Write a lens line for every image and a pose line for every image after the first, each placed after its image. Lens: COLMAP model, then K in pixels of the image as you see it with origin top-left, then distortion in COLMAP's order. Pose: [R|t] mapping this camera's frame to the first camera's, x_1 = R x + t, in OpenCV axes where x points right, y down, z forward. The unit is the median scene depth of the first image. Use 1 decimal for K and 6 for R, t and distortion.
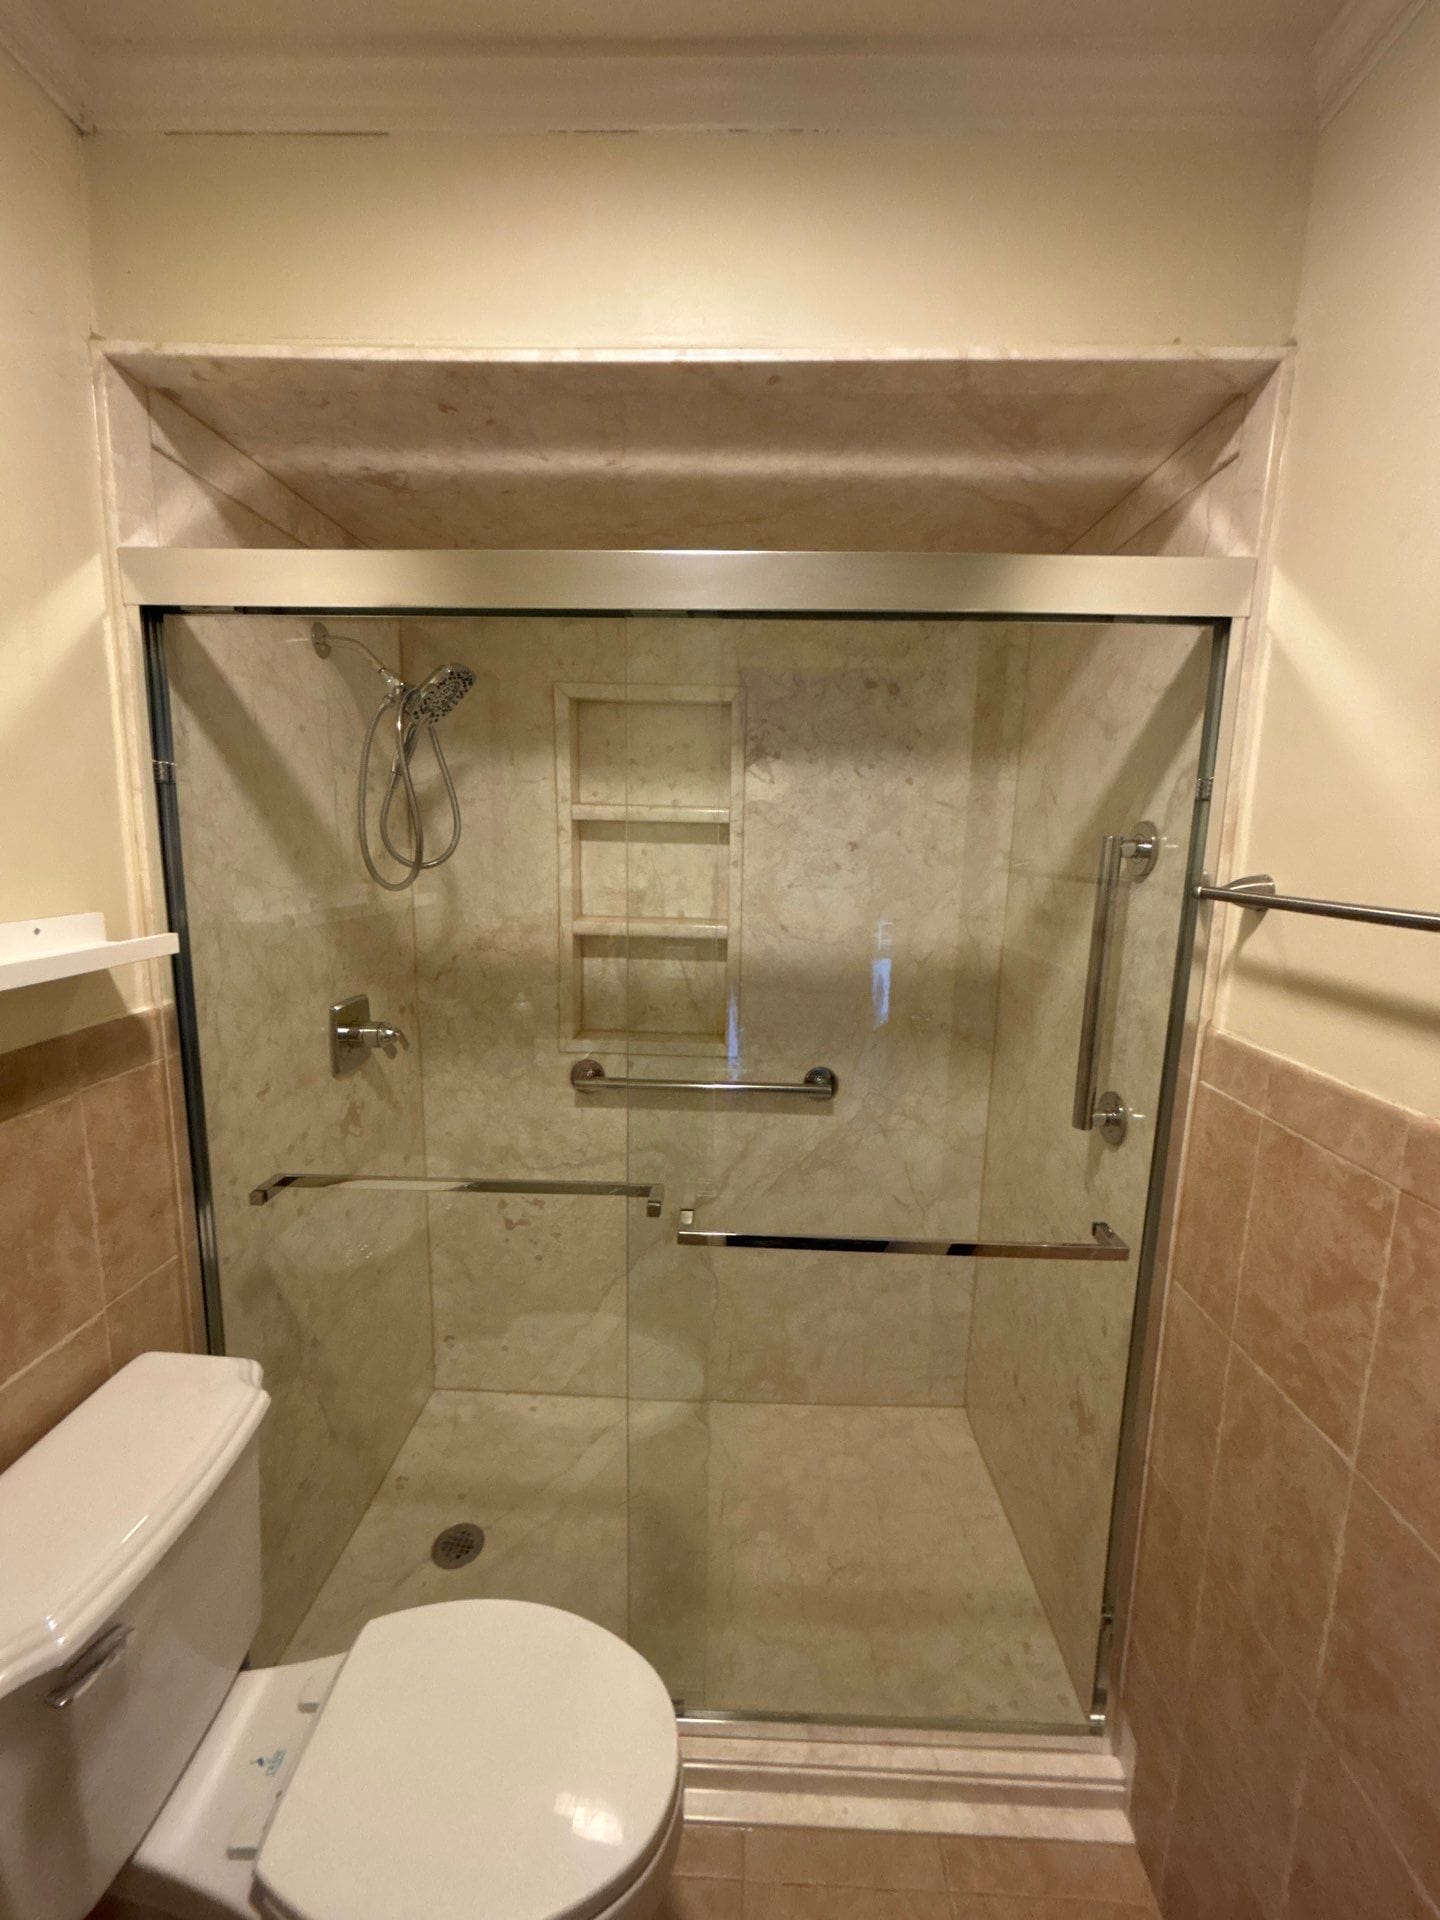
lens RADIAL K [[782.3, 0, 717.3], [0, 782.3, 968.3], [0, 0, 1]] dist [0.000874, -0.000815]
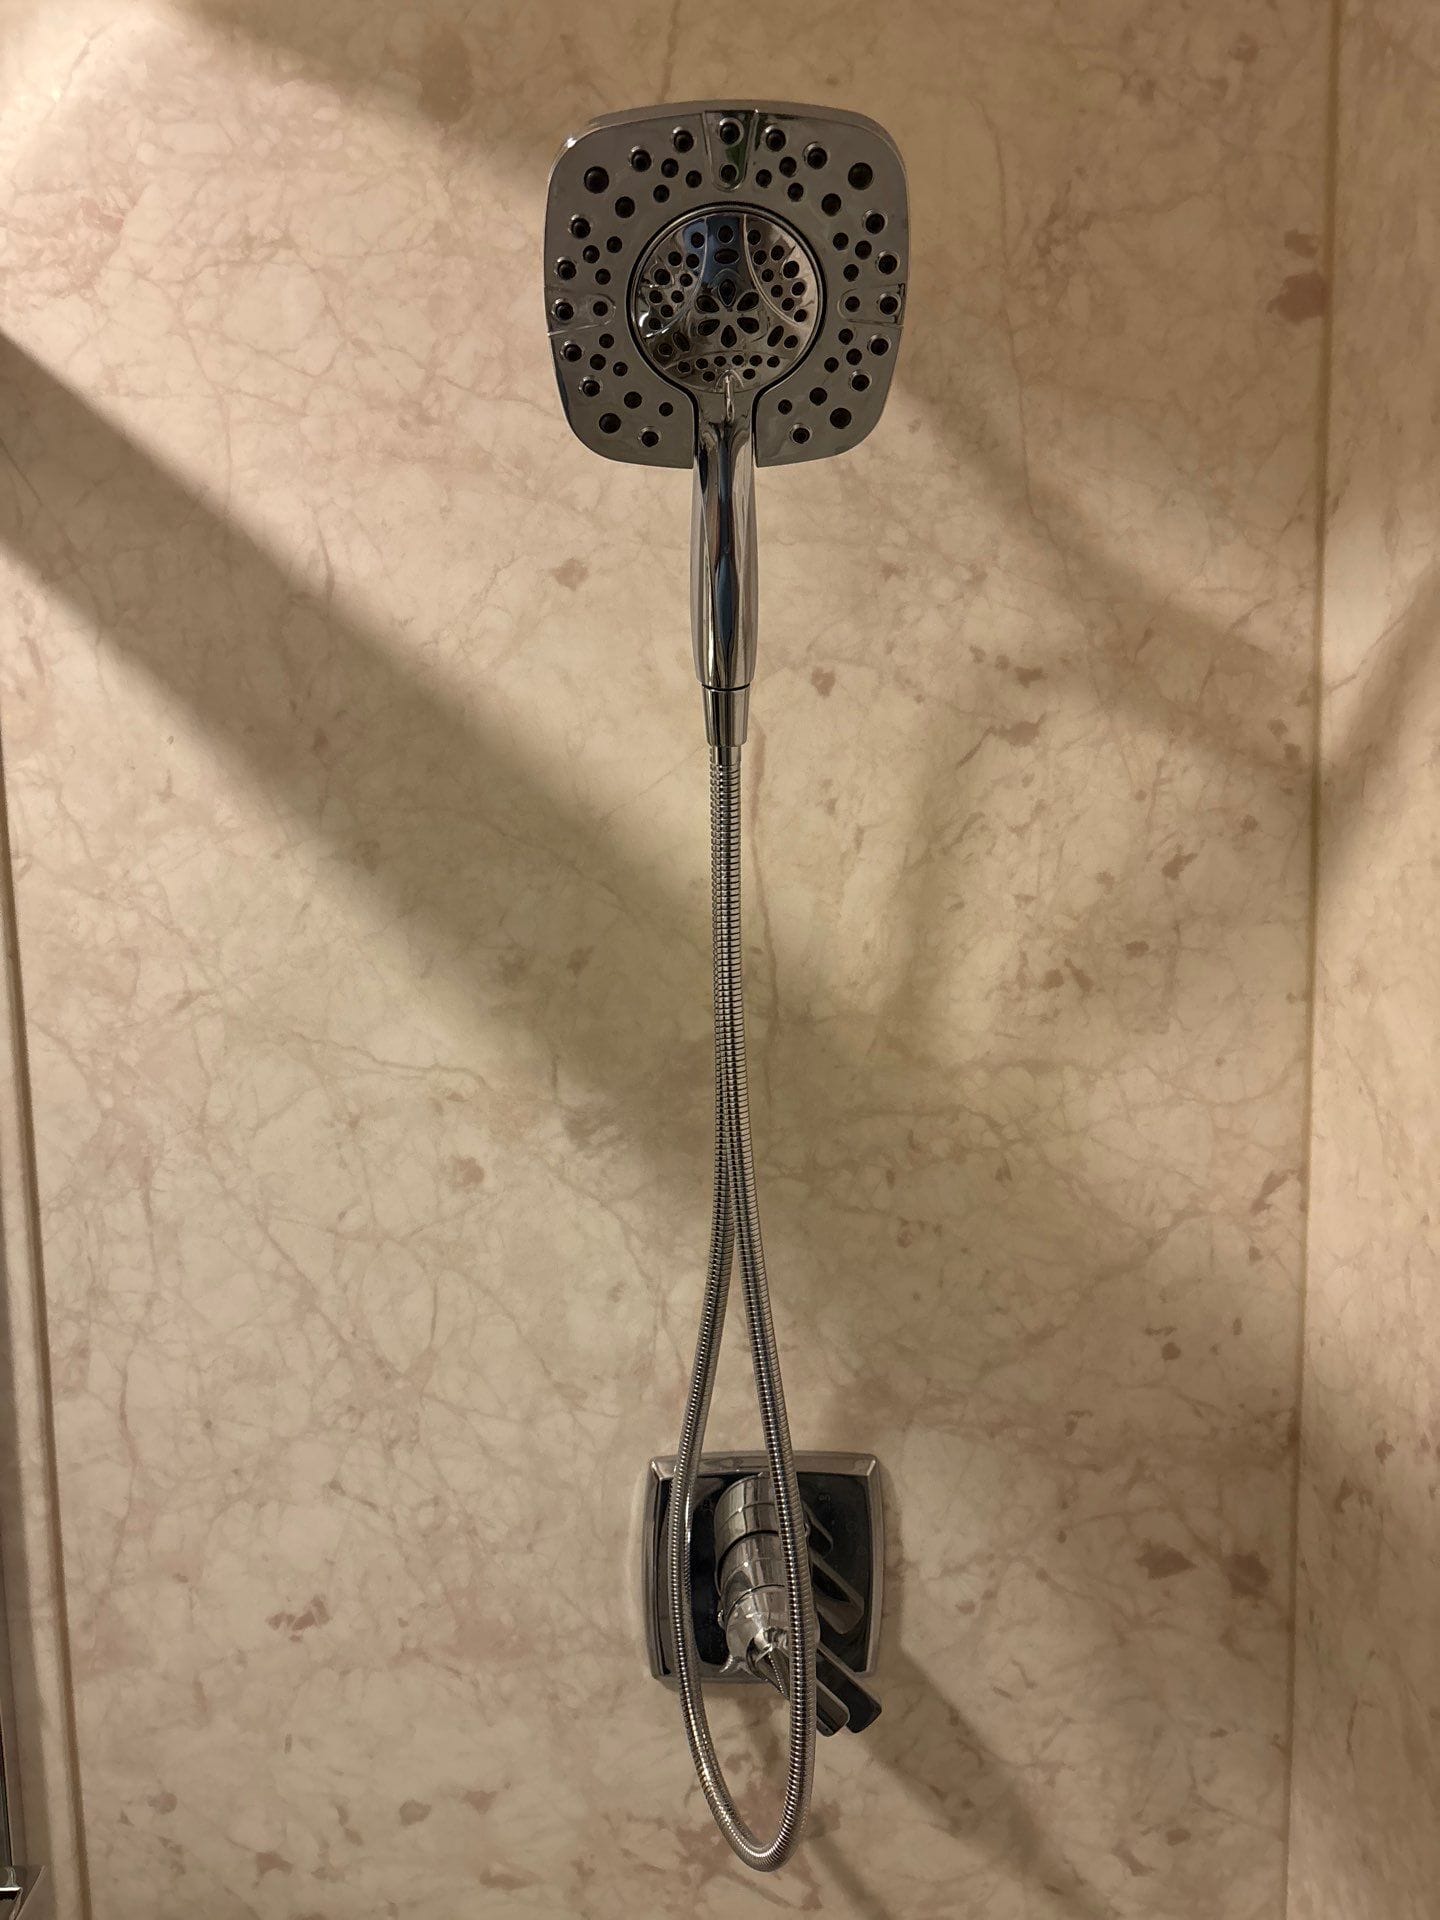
lens RADIAL K [[782.3, 0, 719.9], [0, 782.3, 960.1], [0, 0, 1]] dist [0.000874, -0.000815]
pose [[0.055631, 0.038091, -0.997725, -0.219042], [-0.147186, 0.988668, 0.029538, -0.180431], [0.987543, 0.145208, 0.060607, 1.116639]]
